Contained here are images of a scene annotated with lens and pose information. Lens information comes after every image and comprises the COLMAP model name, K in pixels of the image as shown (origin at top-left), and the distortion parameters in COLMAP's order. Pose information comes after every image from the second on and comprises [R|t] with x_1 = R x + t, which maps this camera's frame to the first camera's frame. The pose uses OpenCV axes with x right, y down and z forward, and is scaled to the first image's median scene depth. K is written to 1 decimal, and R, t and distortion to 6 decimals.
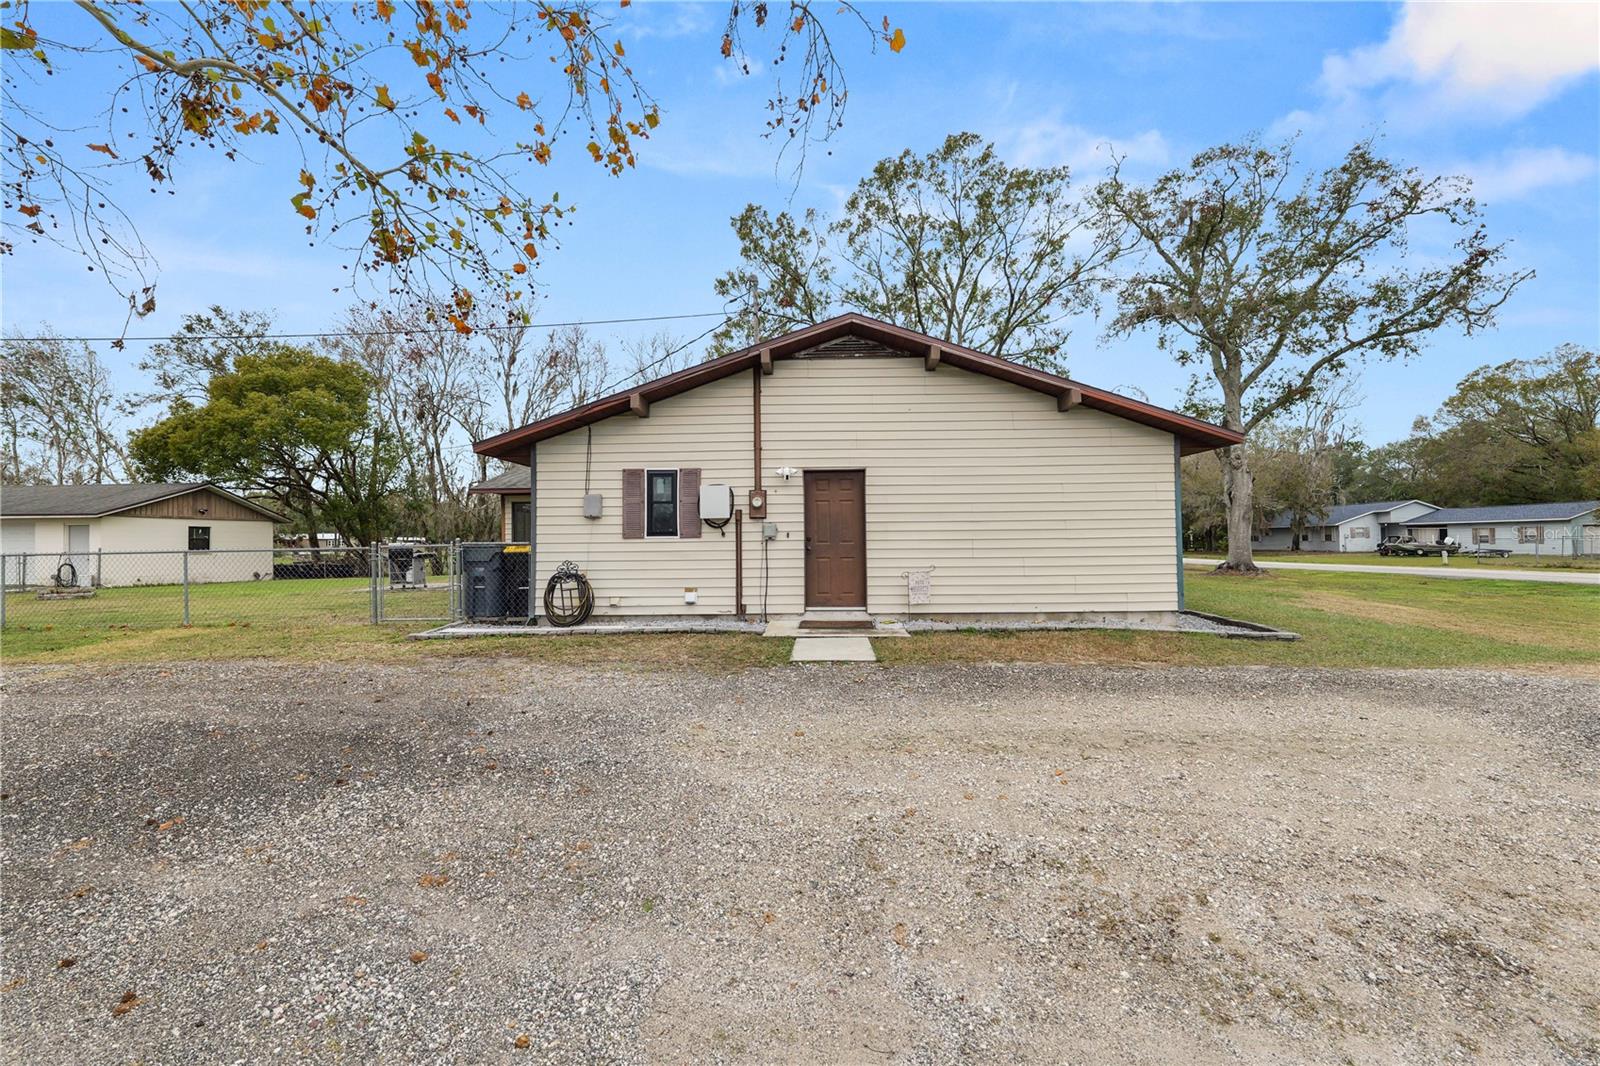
lens RADIAL K [[651.5, 0, 801.7], [0, 651.5, 527.9], [0, 0, 1]] dist [-0.010282, 0.000358]
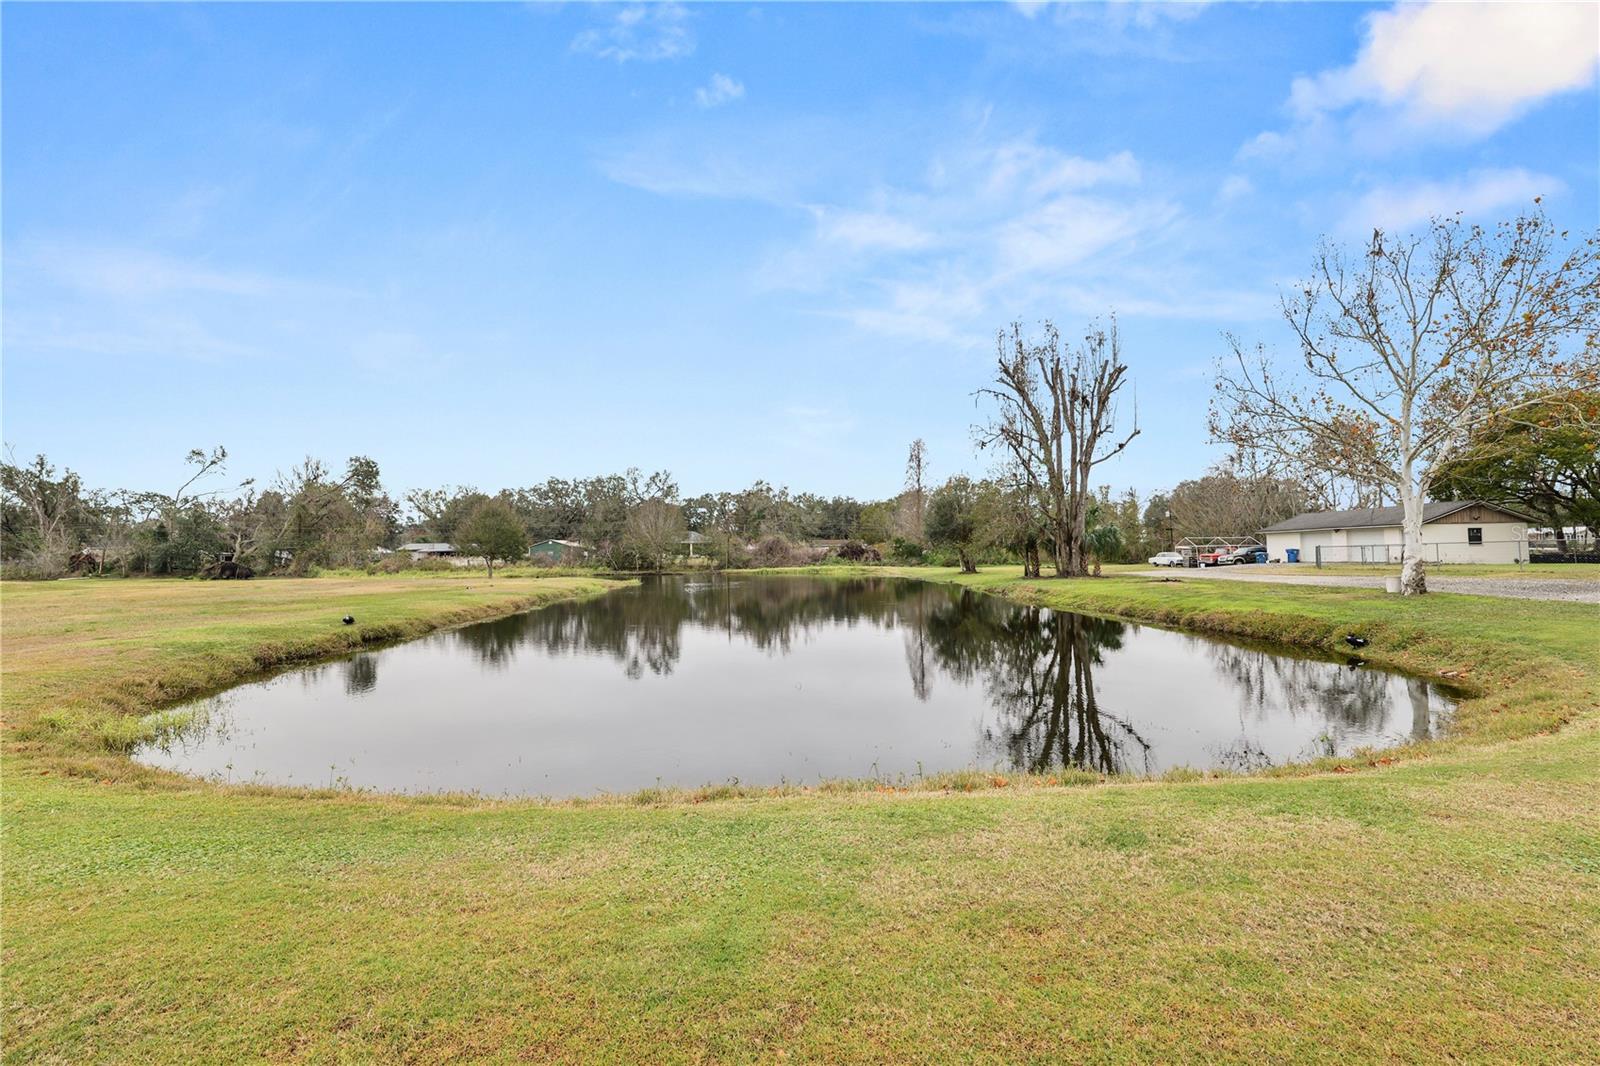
lens RADIAL K [[651.5, 0, 801.7], [0, 651.5, 527.9], [0, 0, 1]] dist [-0.010282, 0.000358]
pose [[0.072461, -0.030487, -0.996905, 1.330257], [0.034297, 0.999018, -0.028059, -0.037495], [0.996781, -0.032157, 0.073436, -1.954989]]
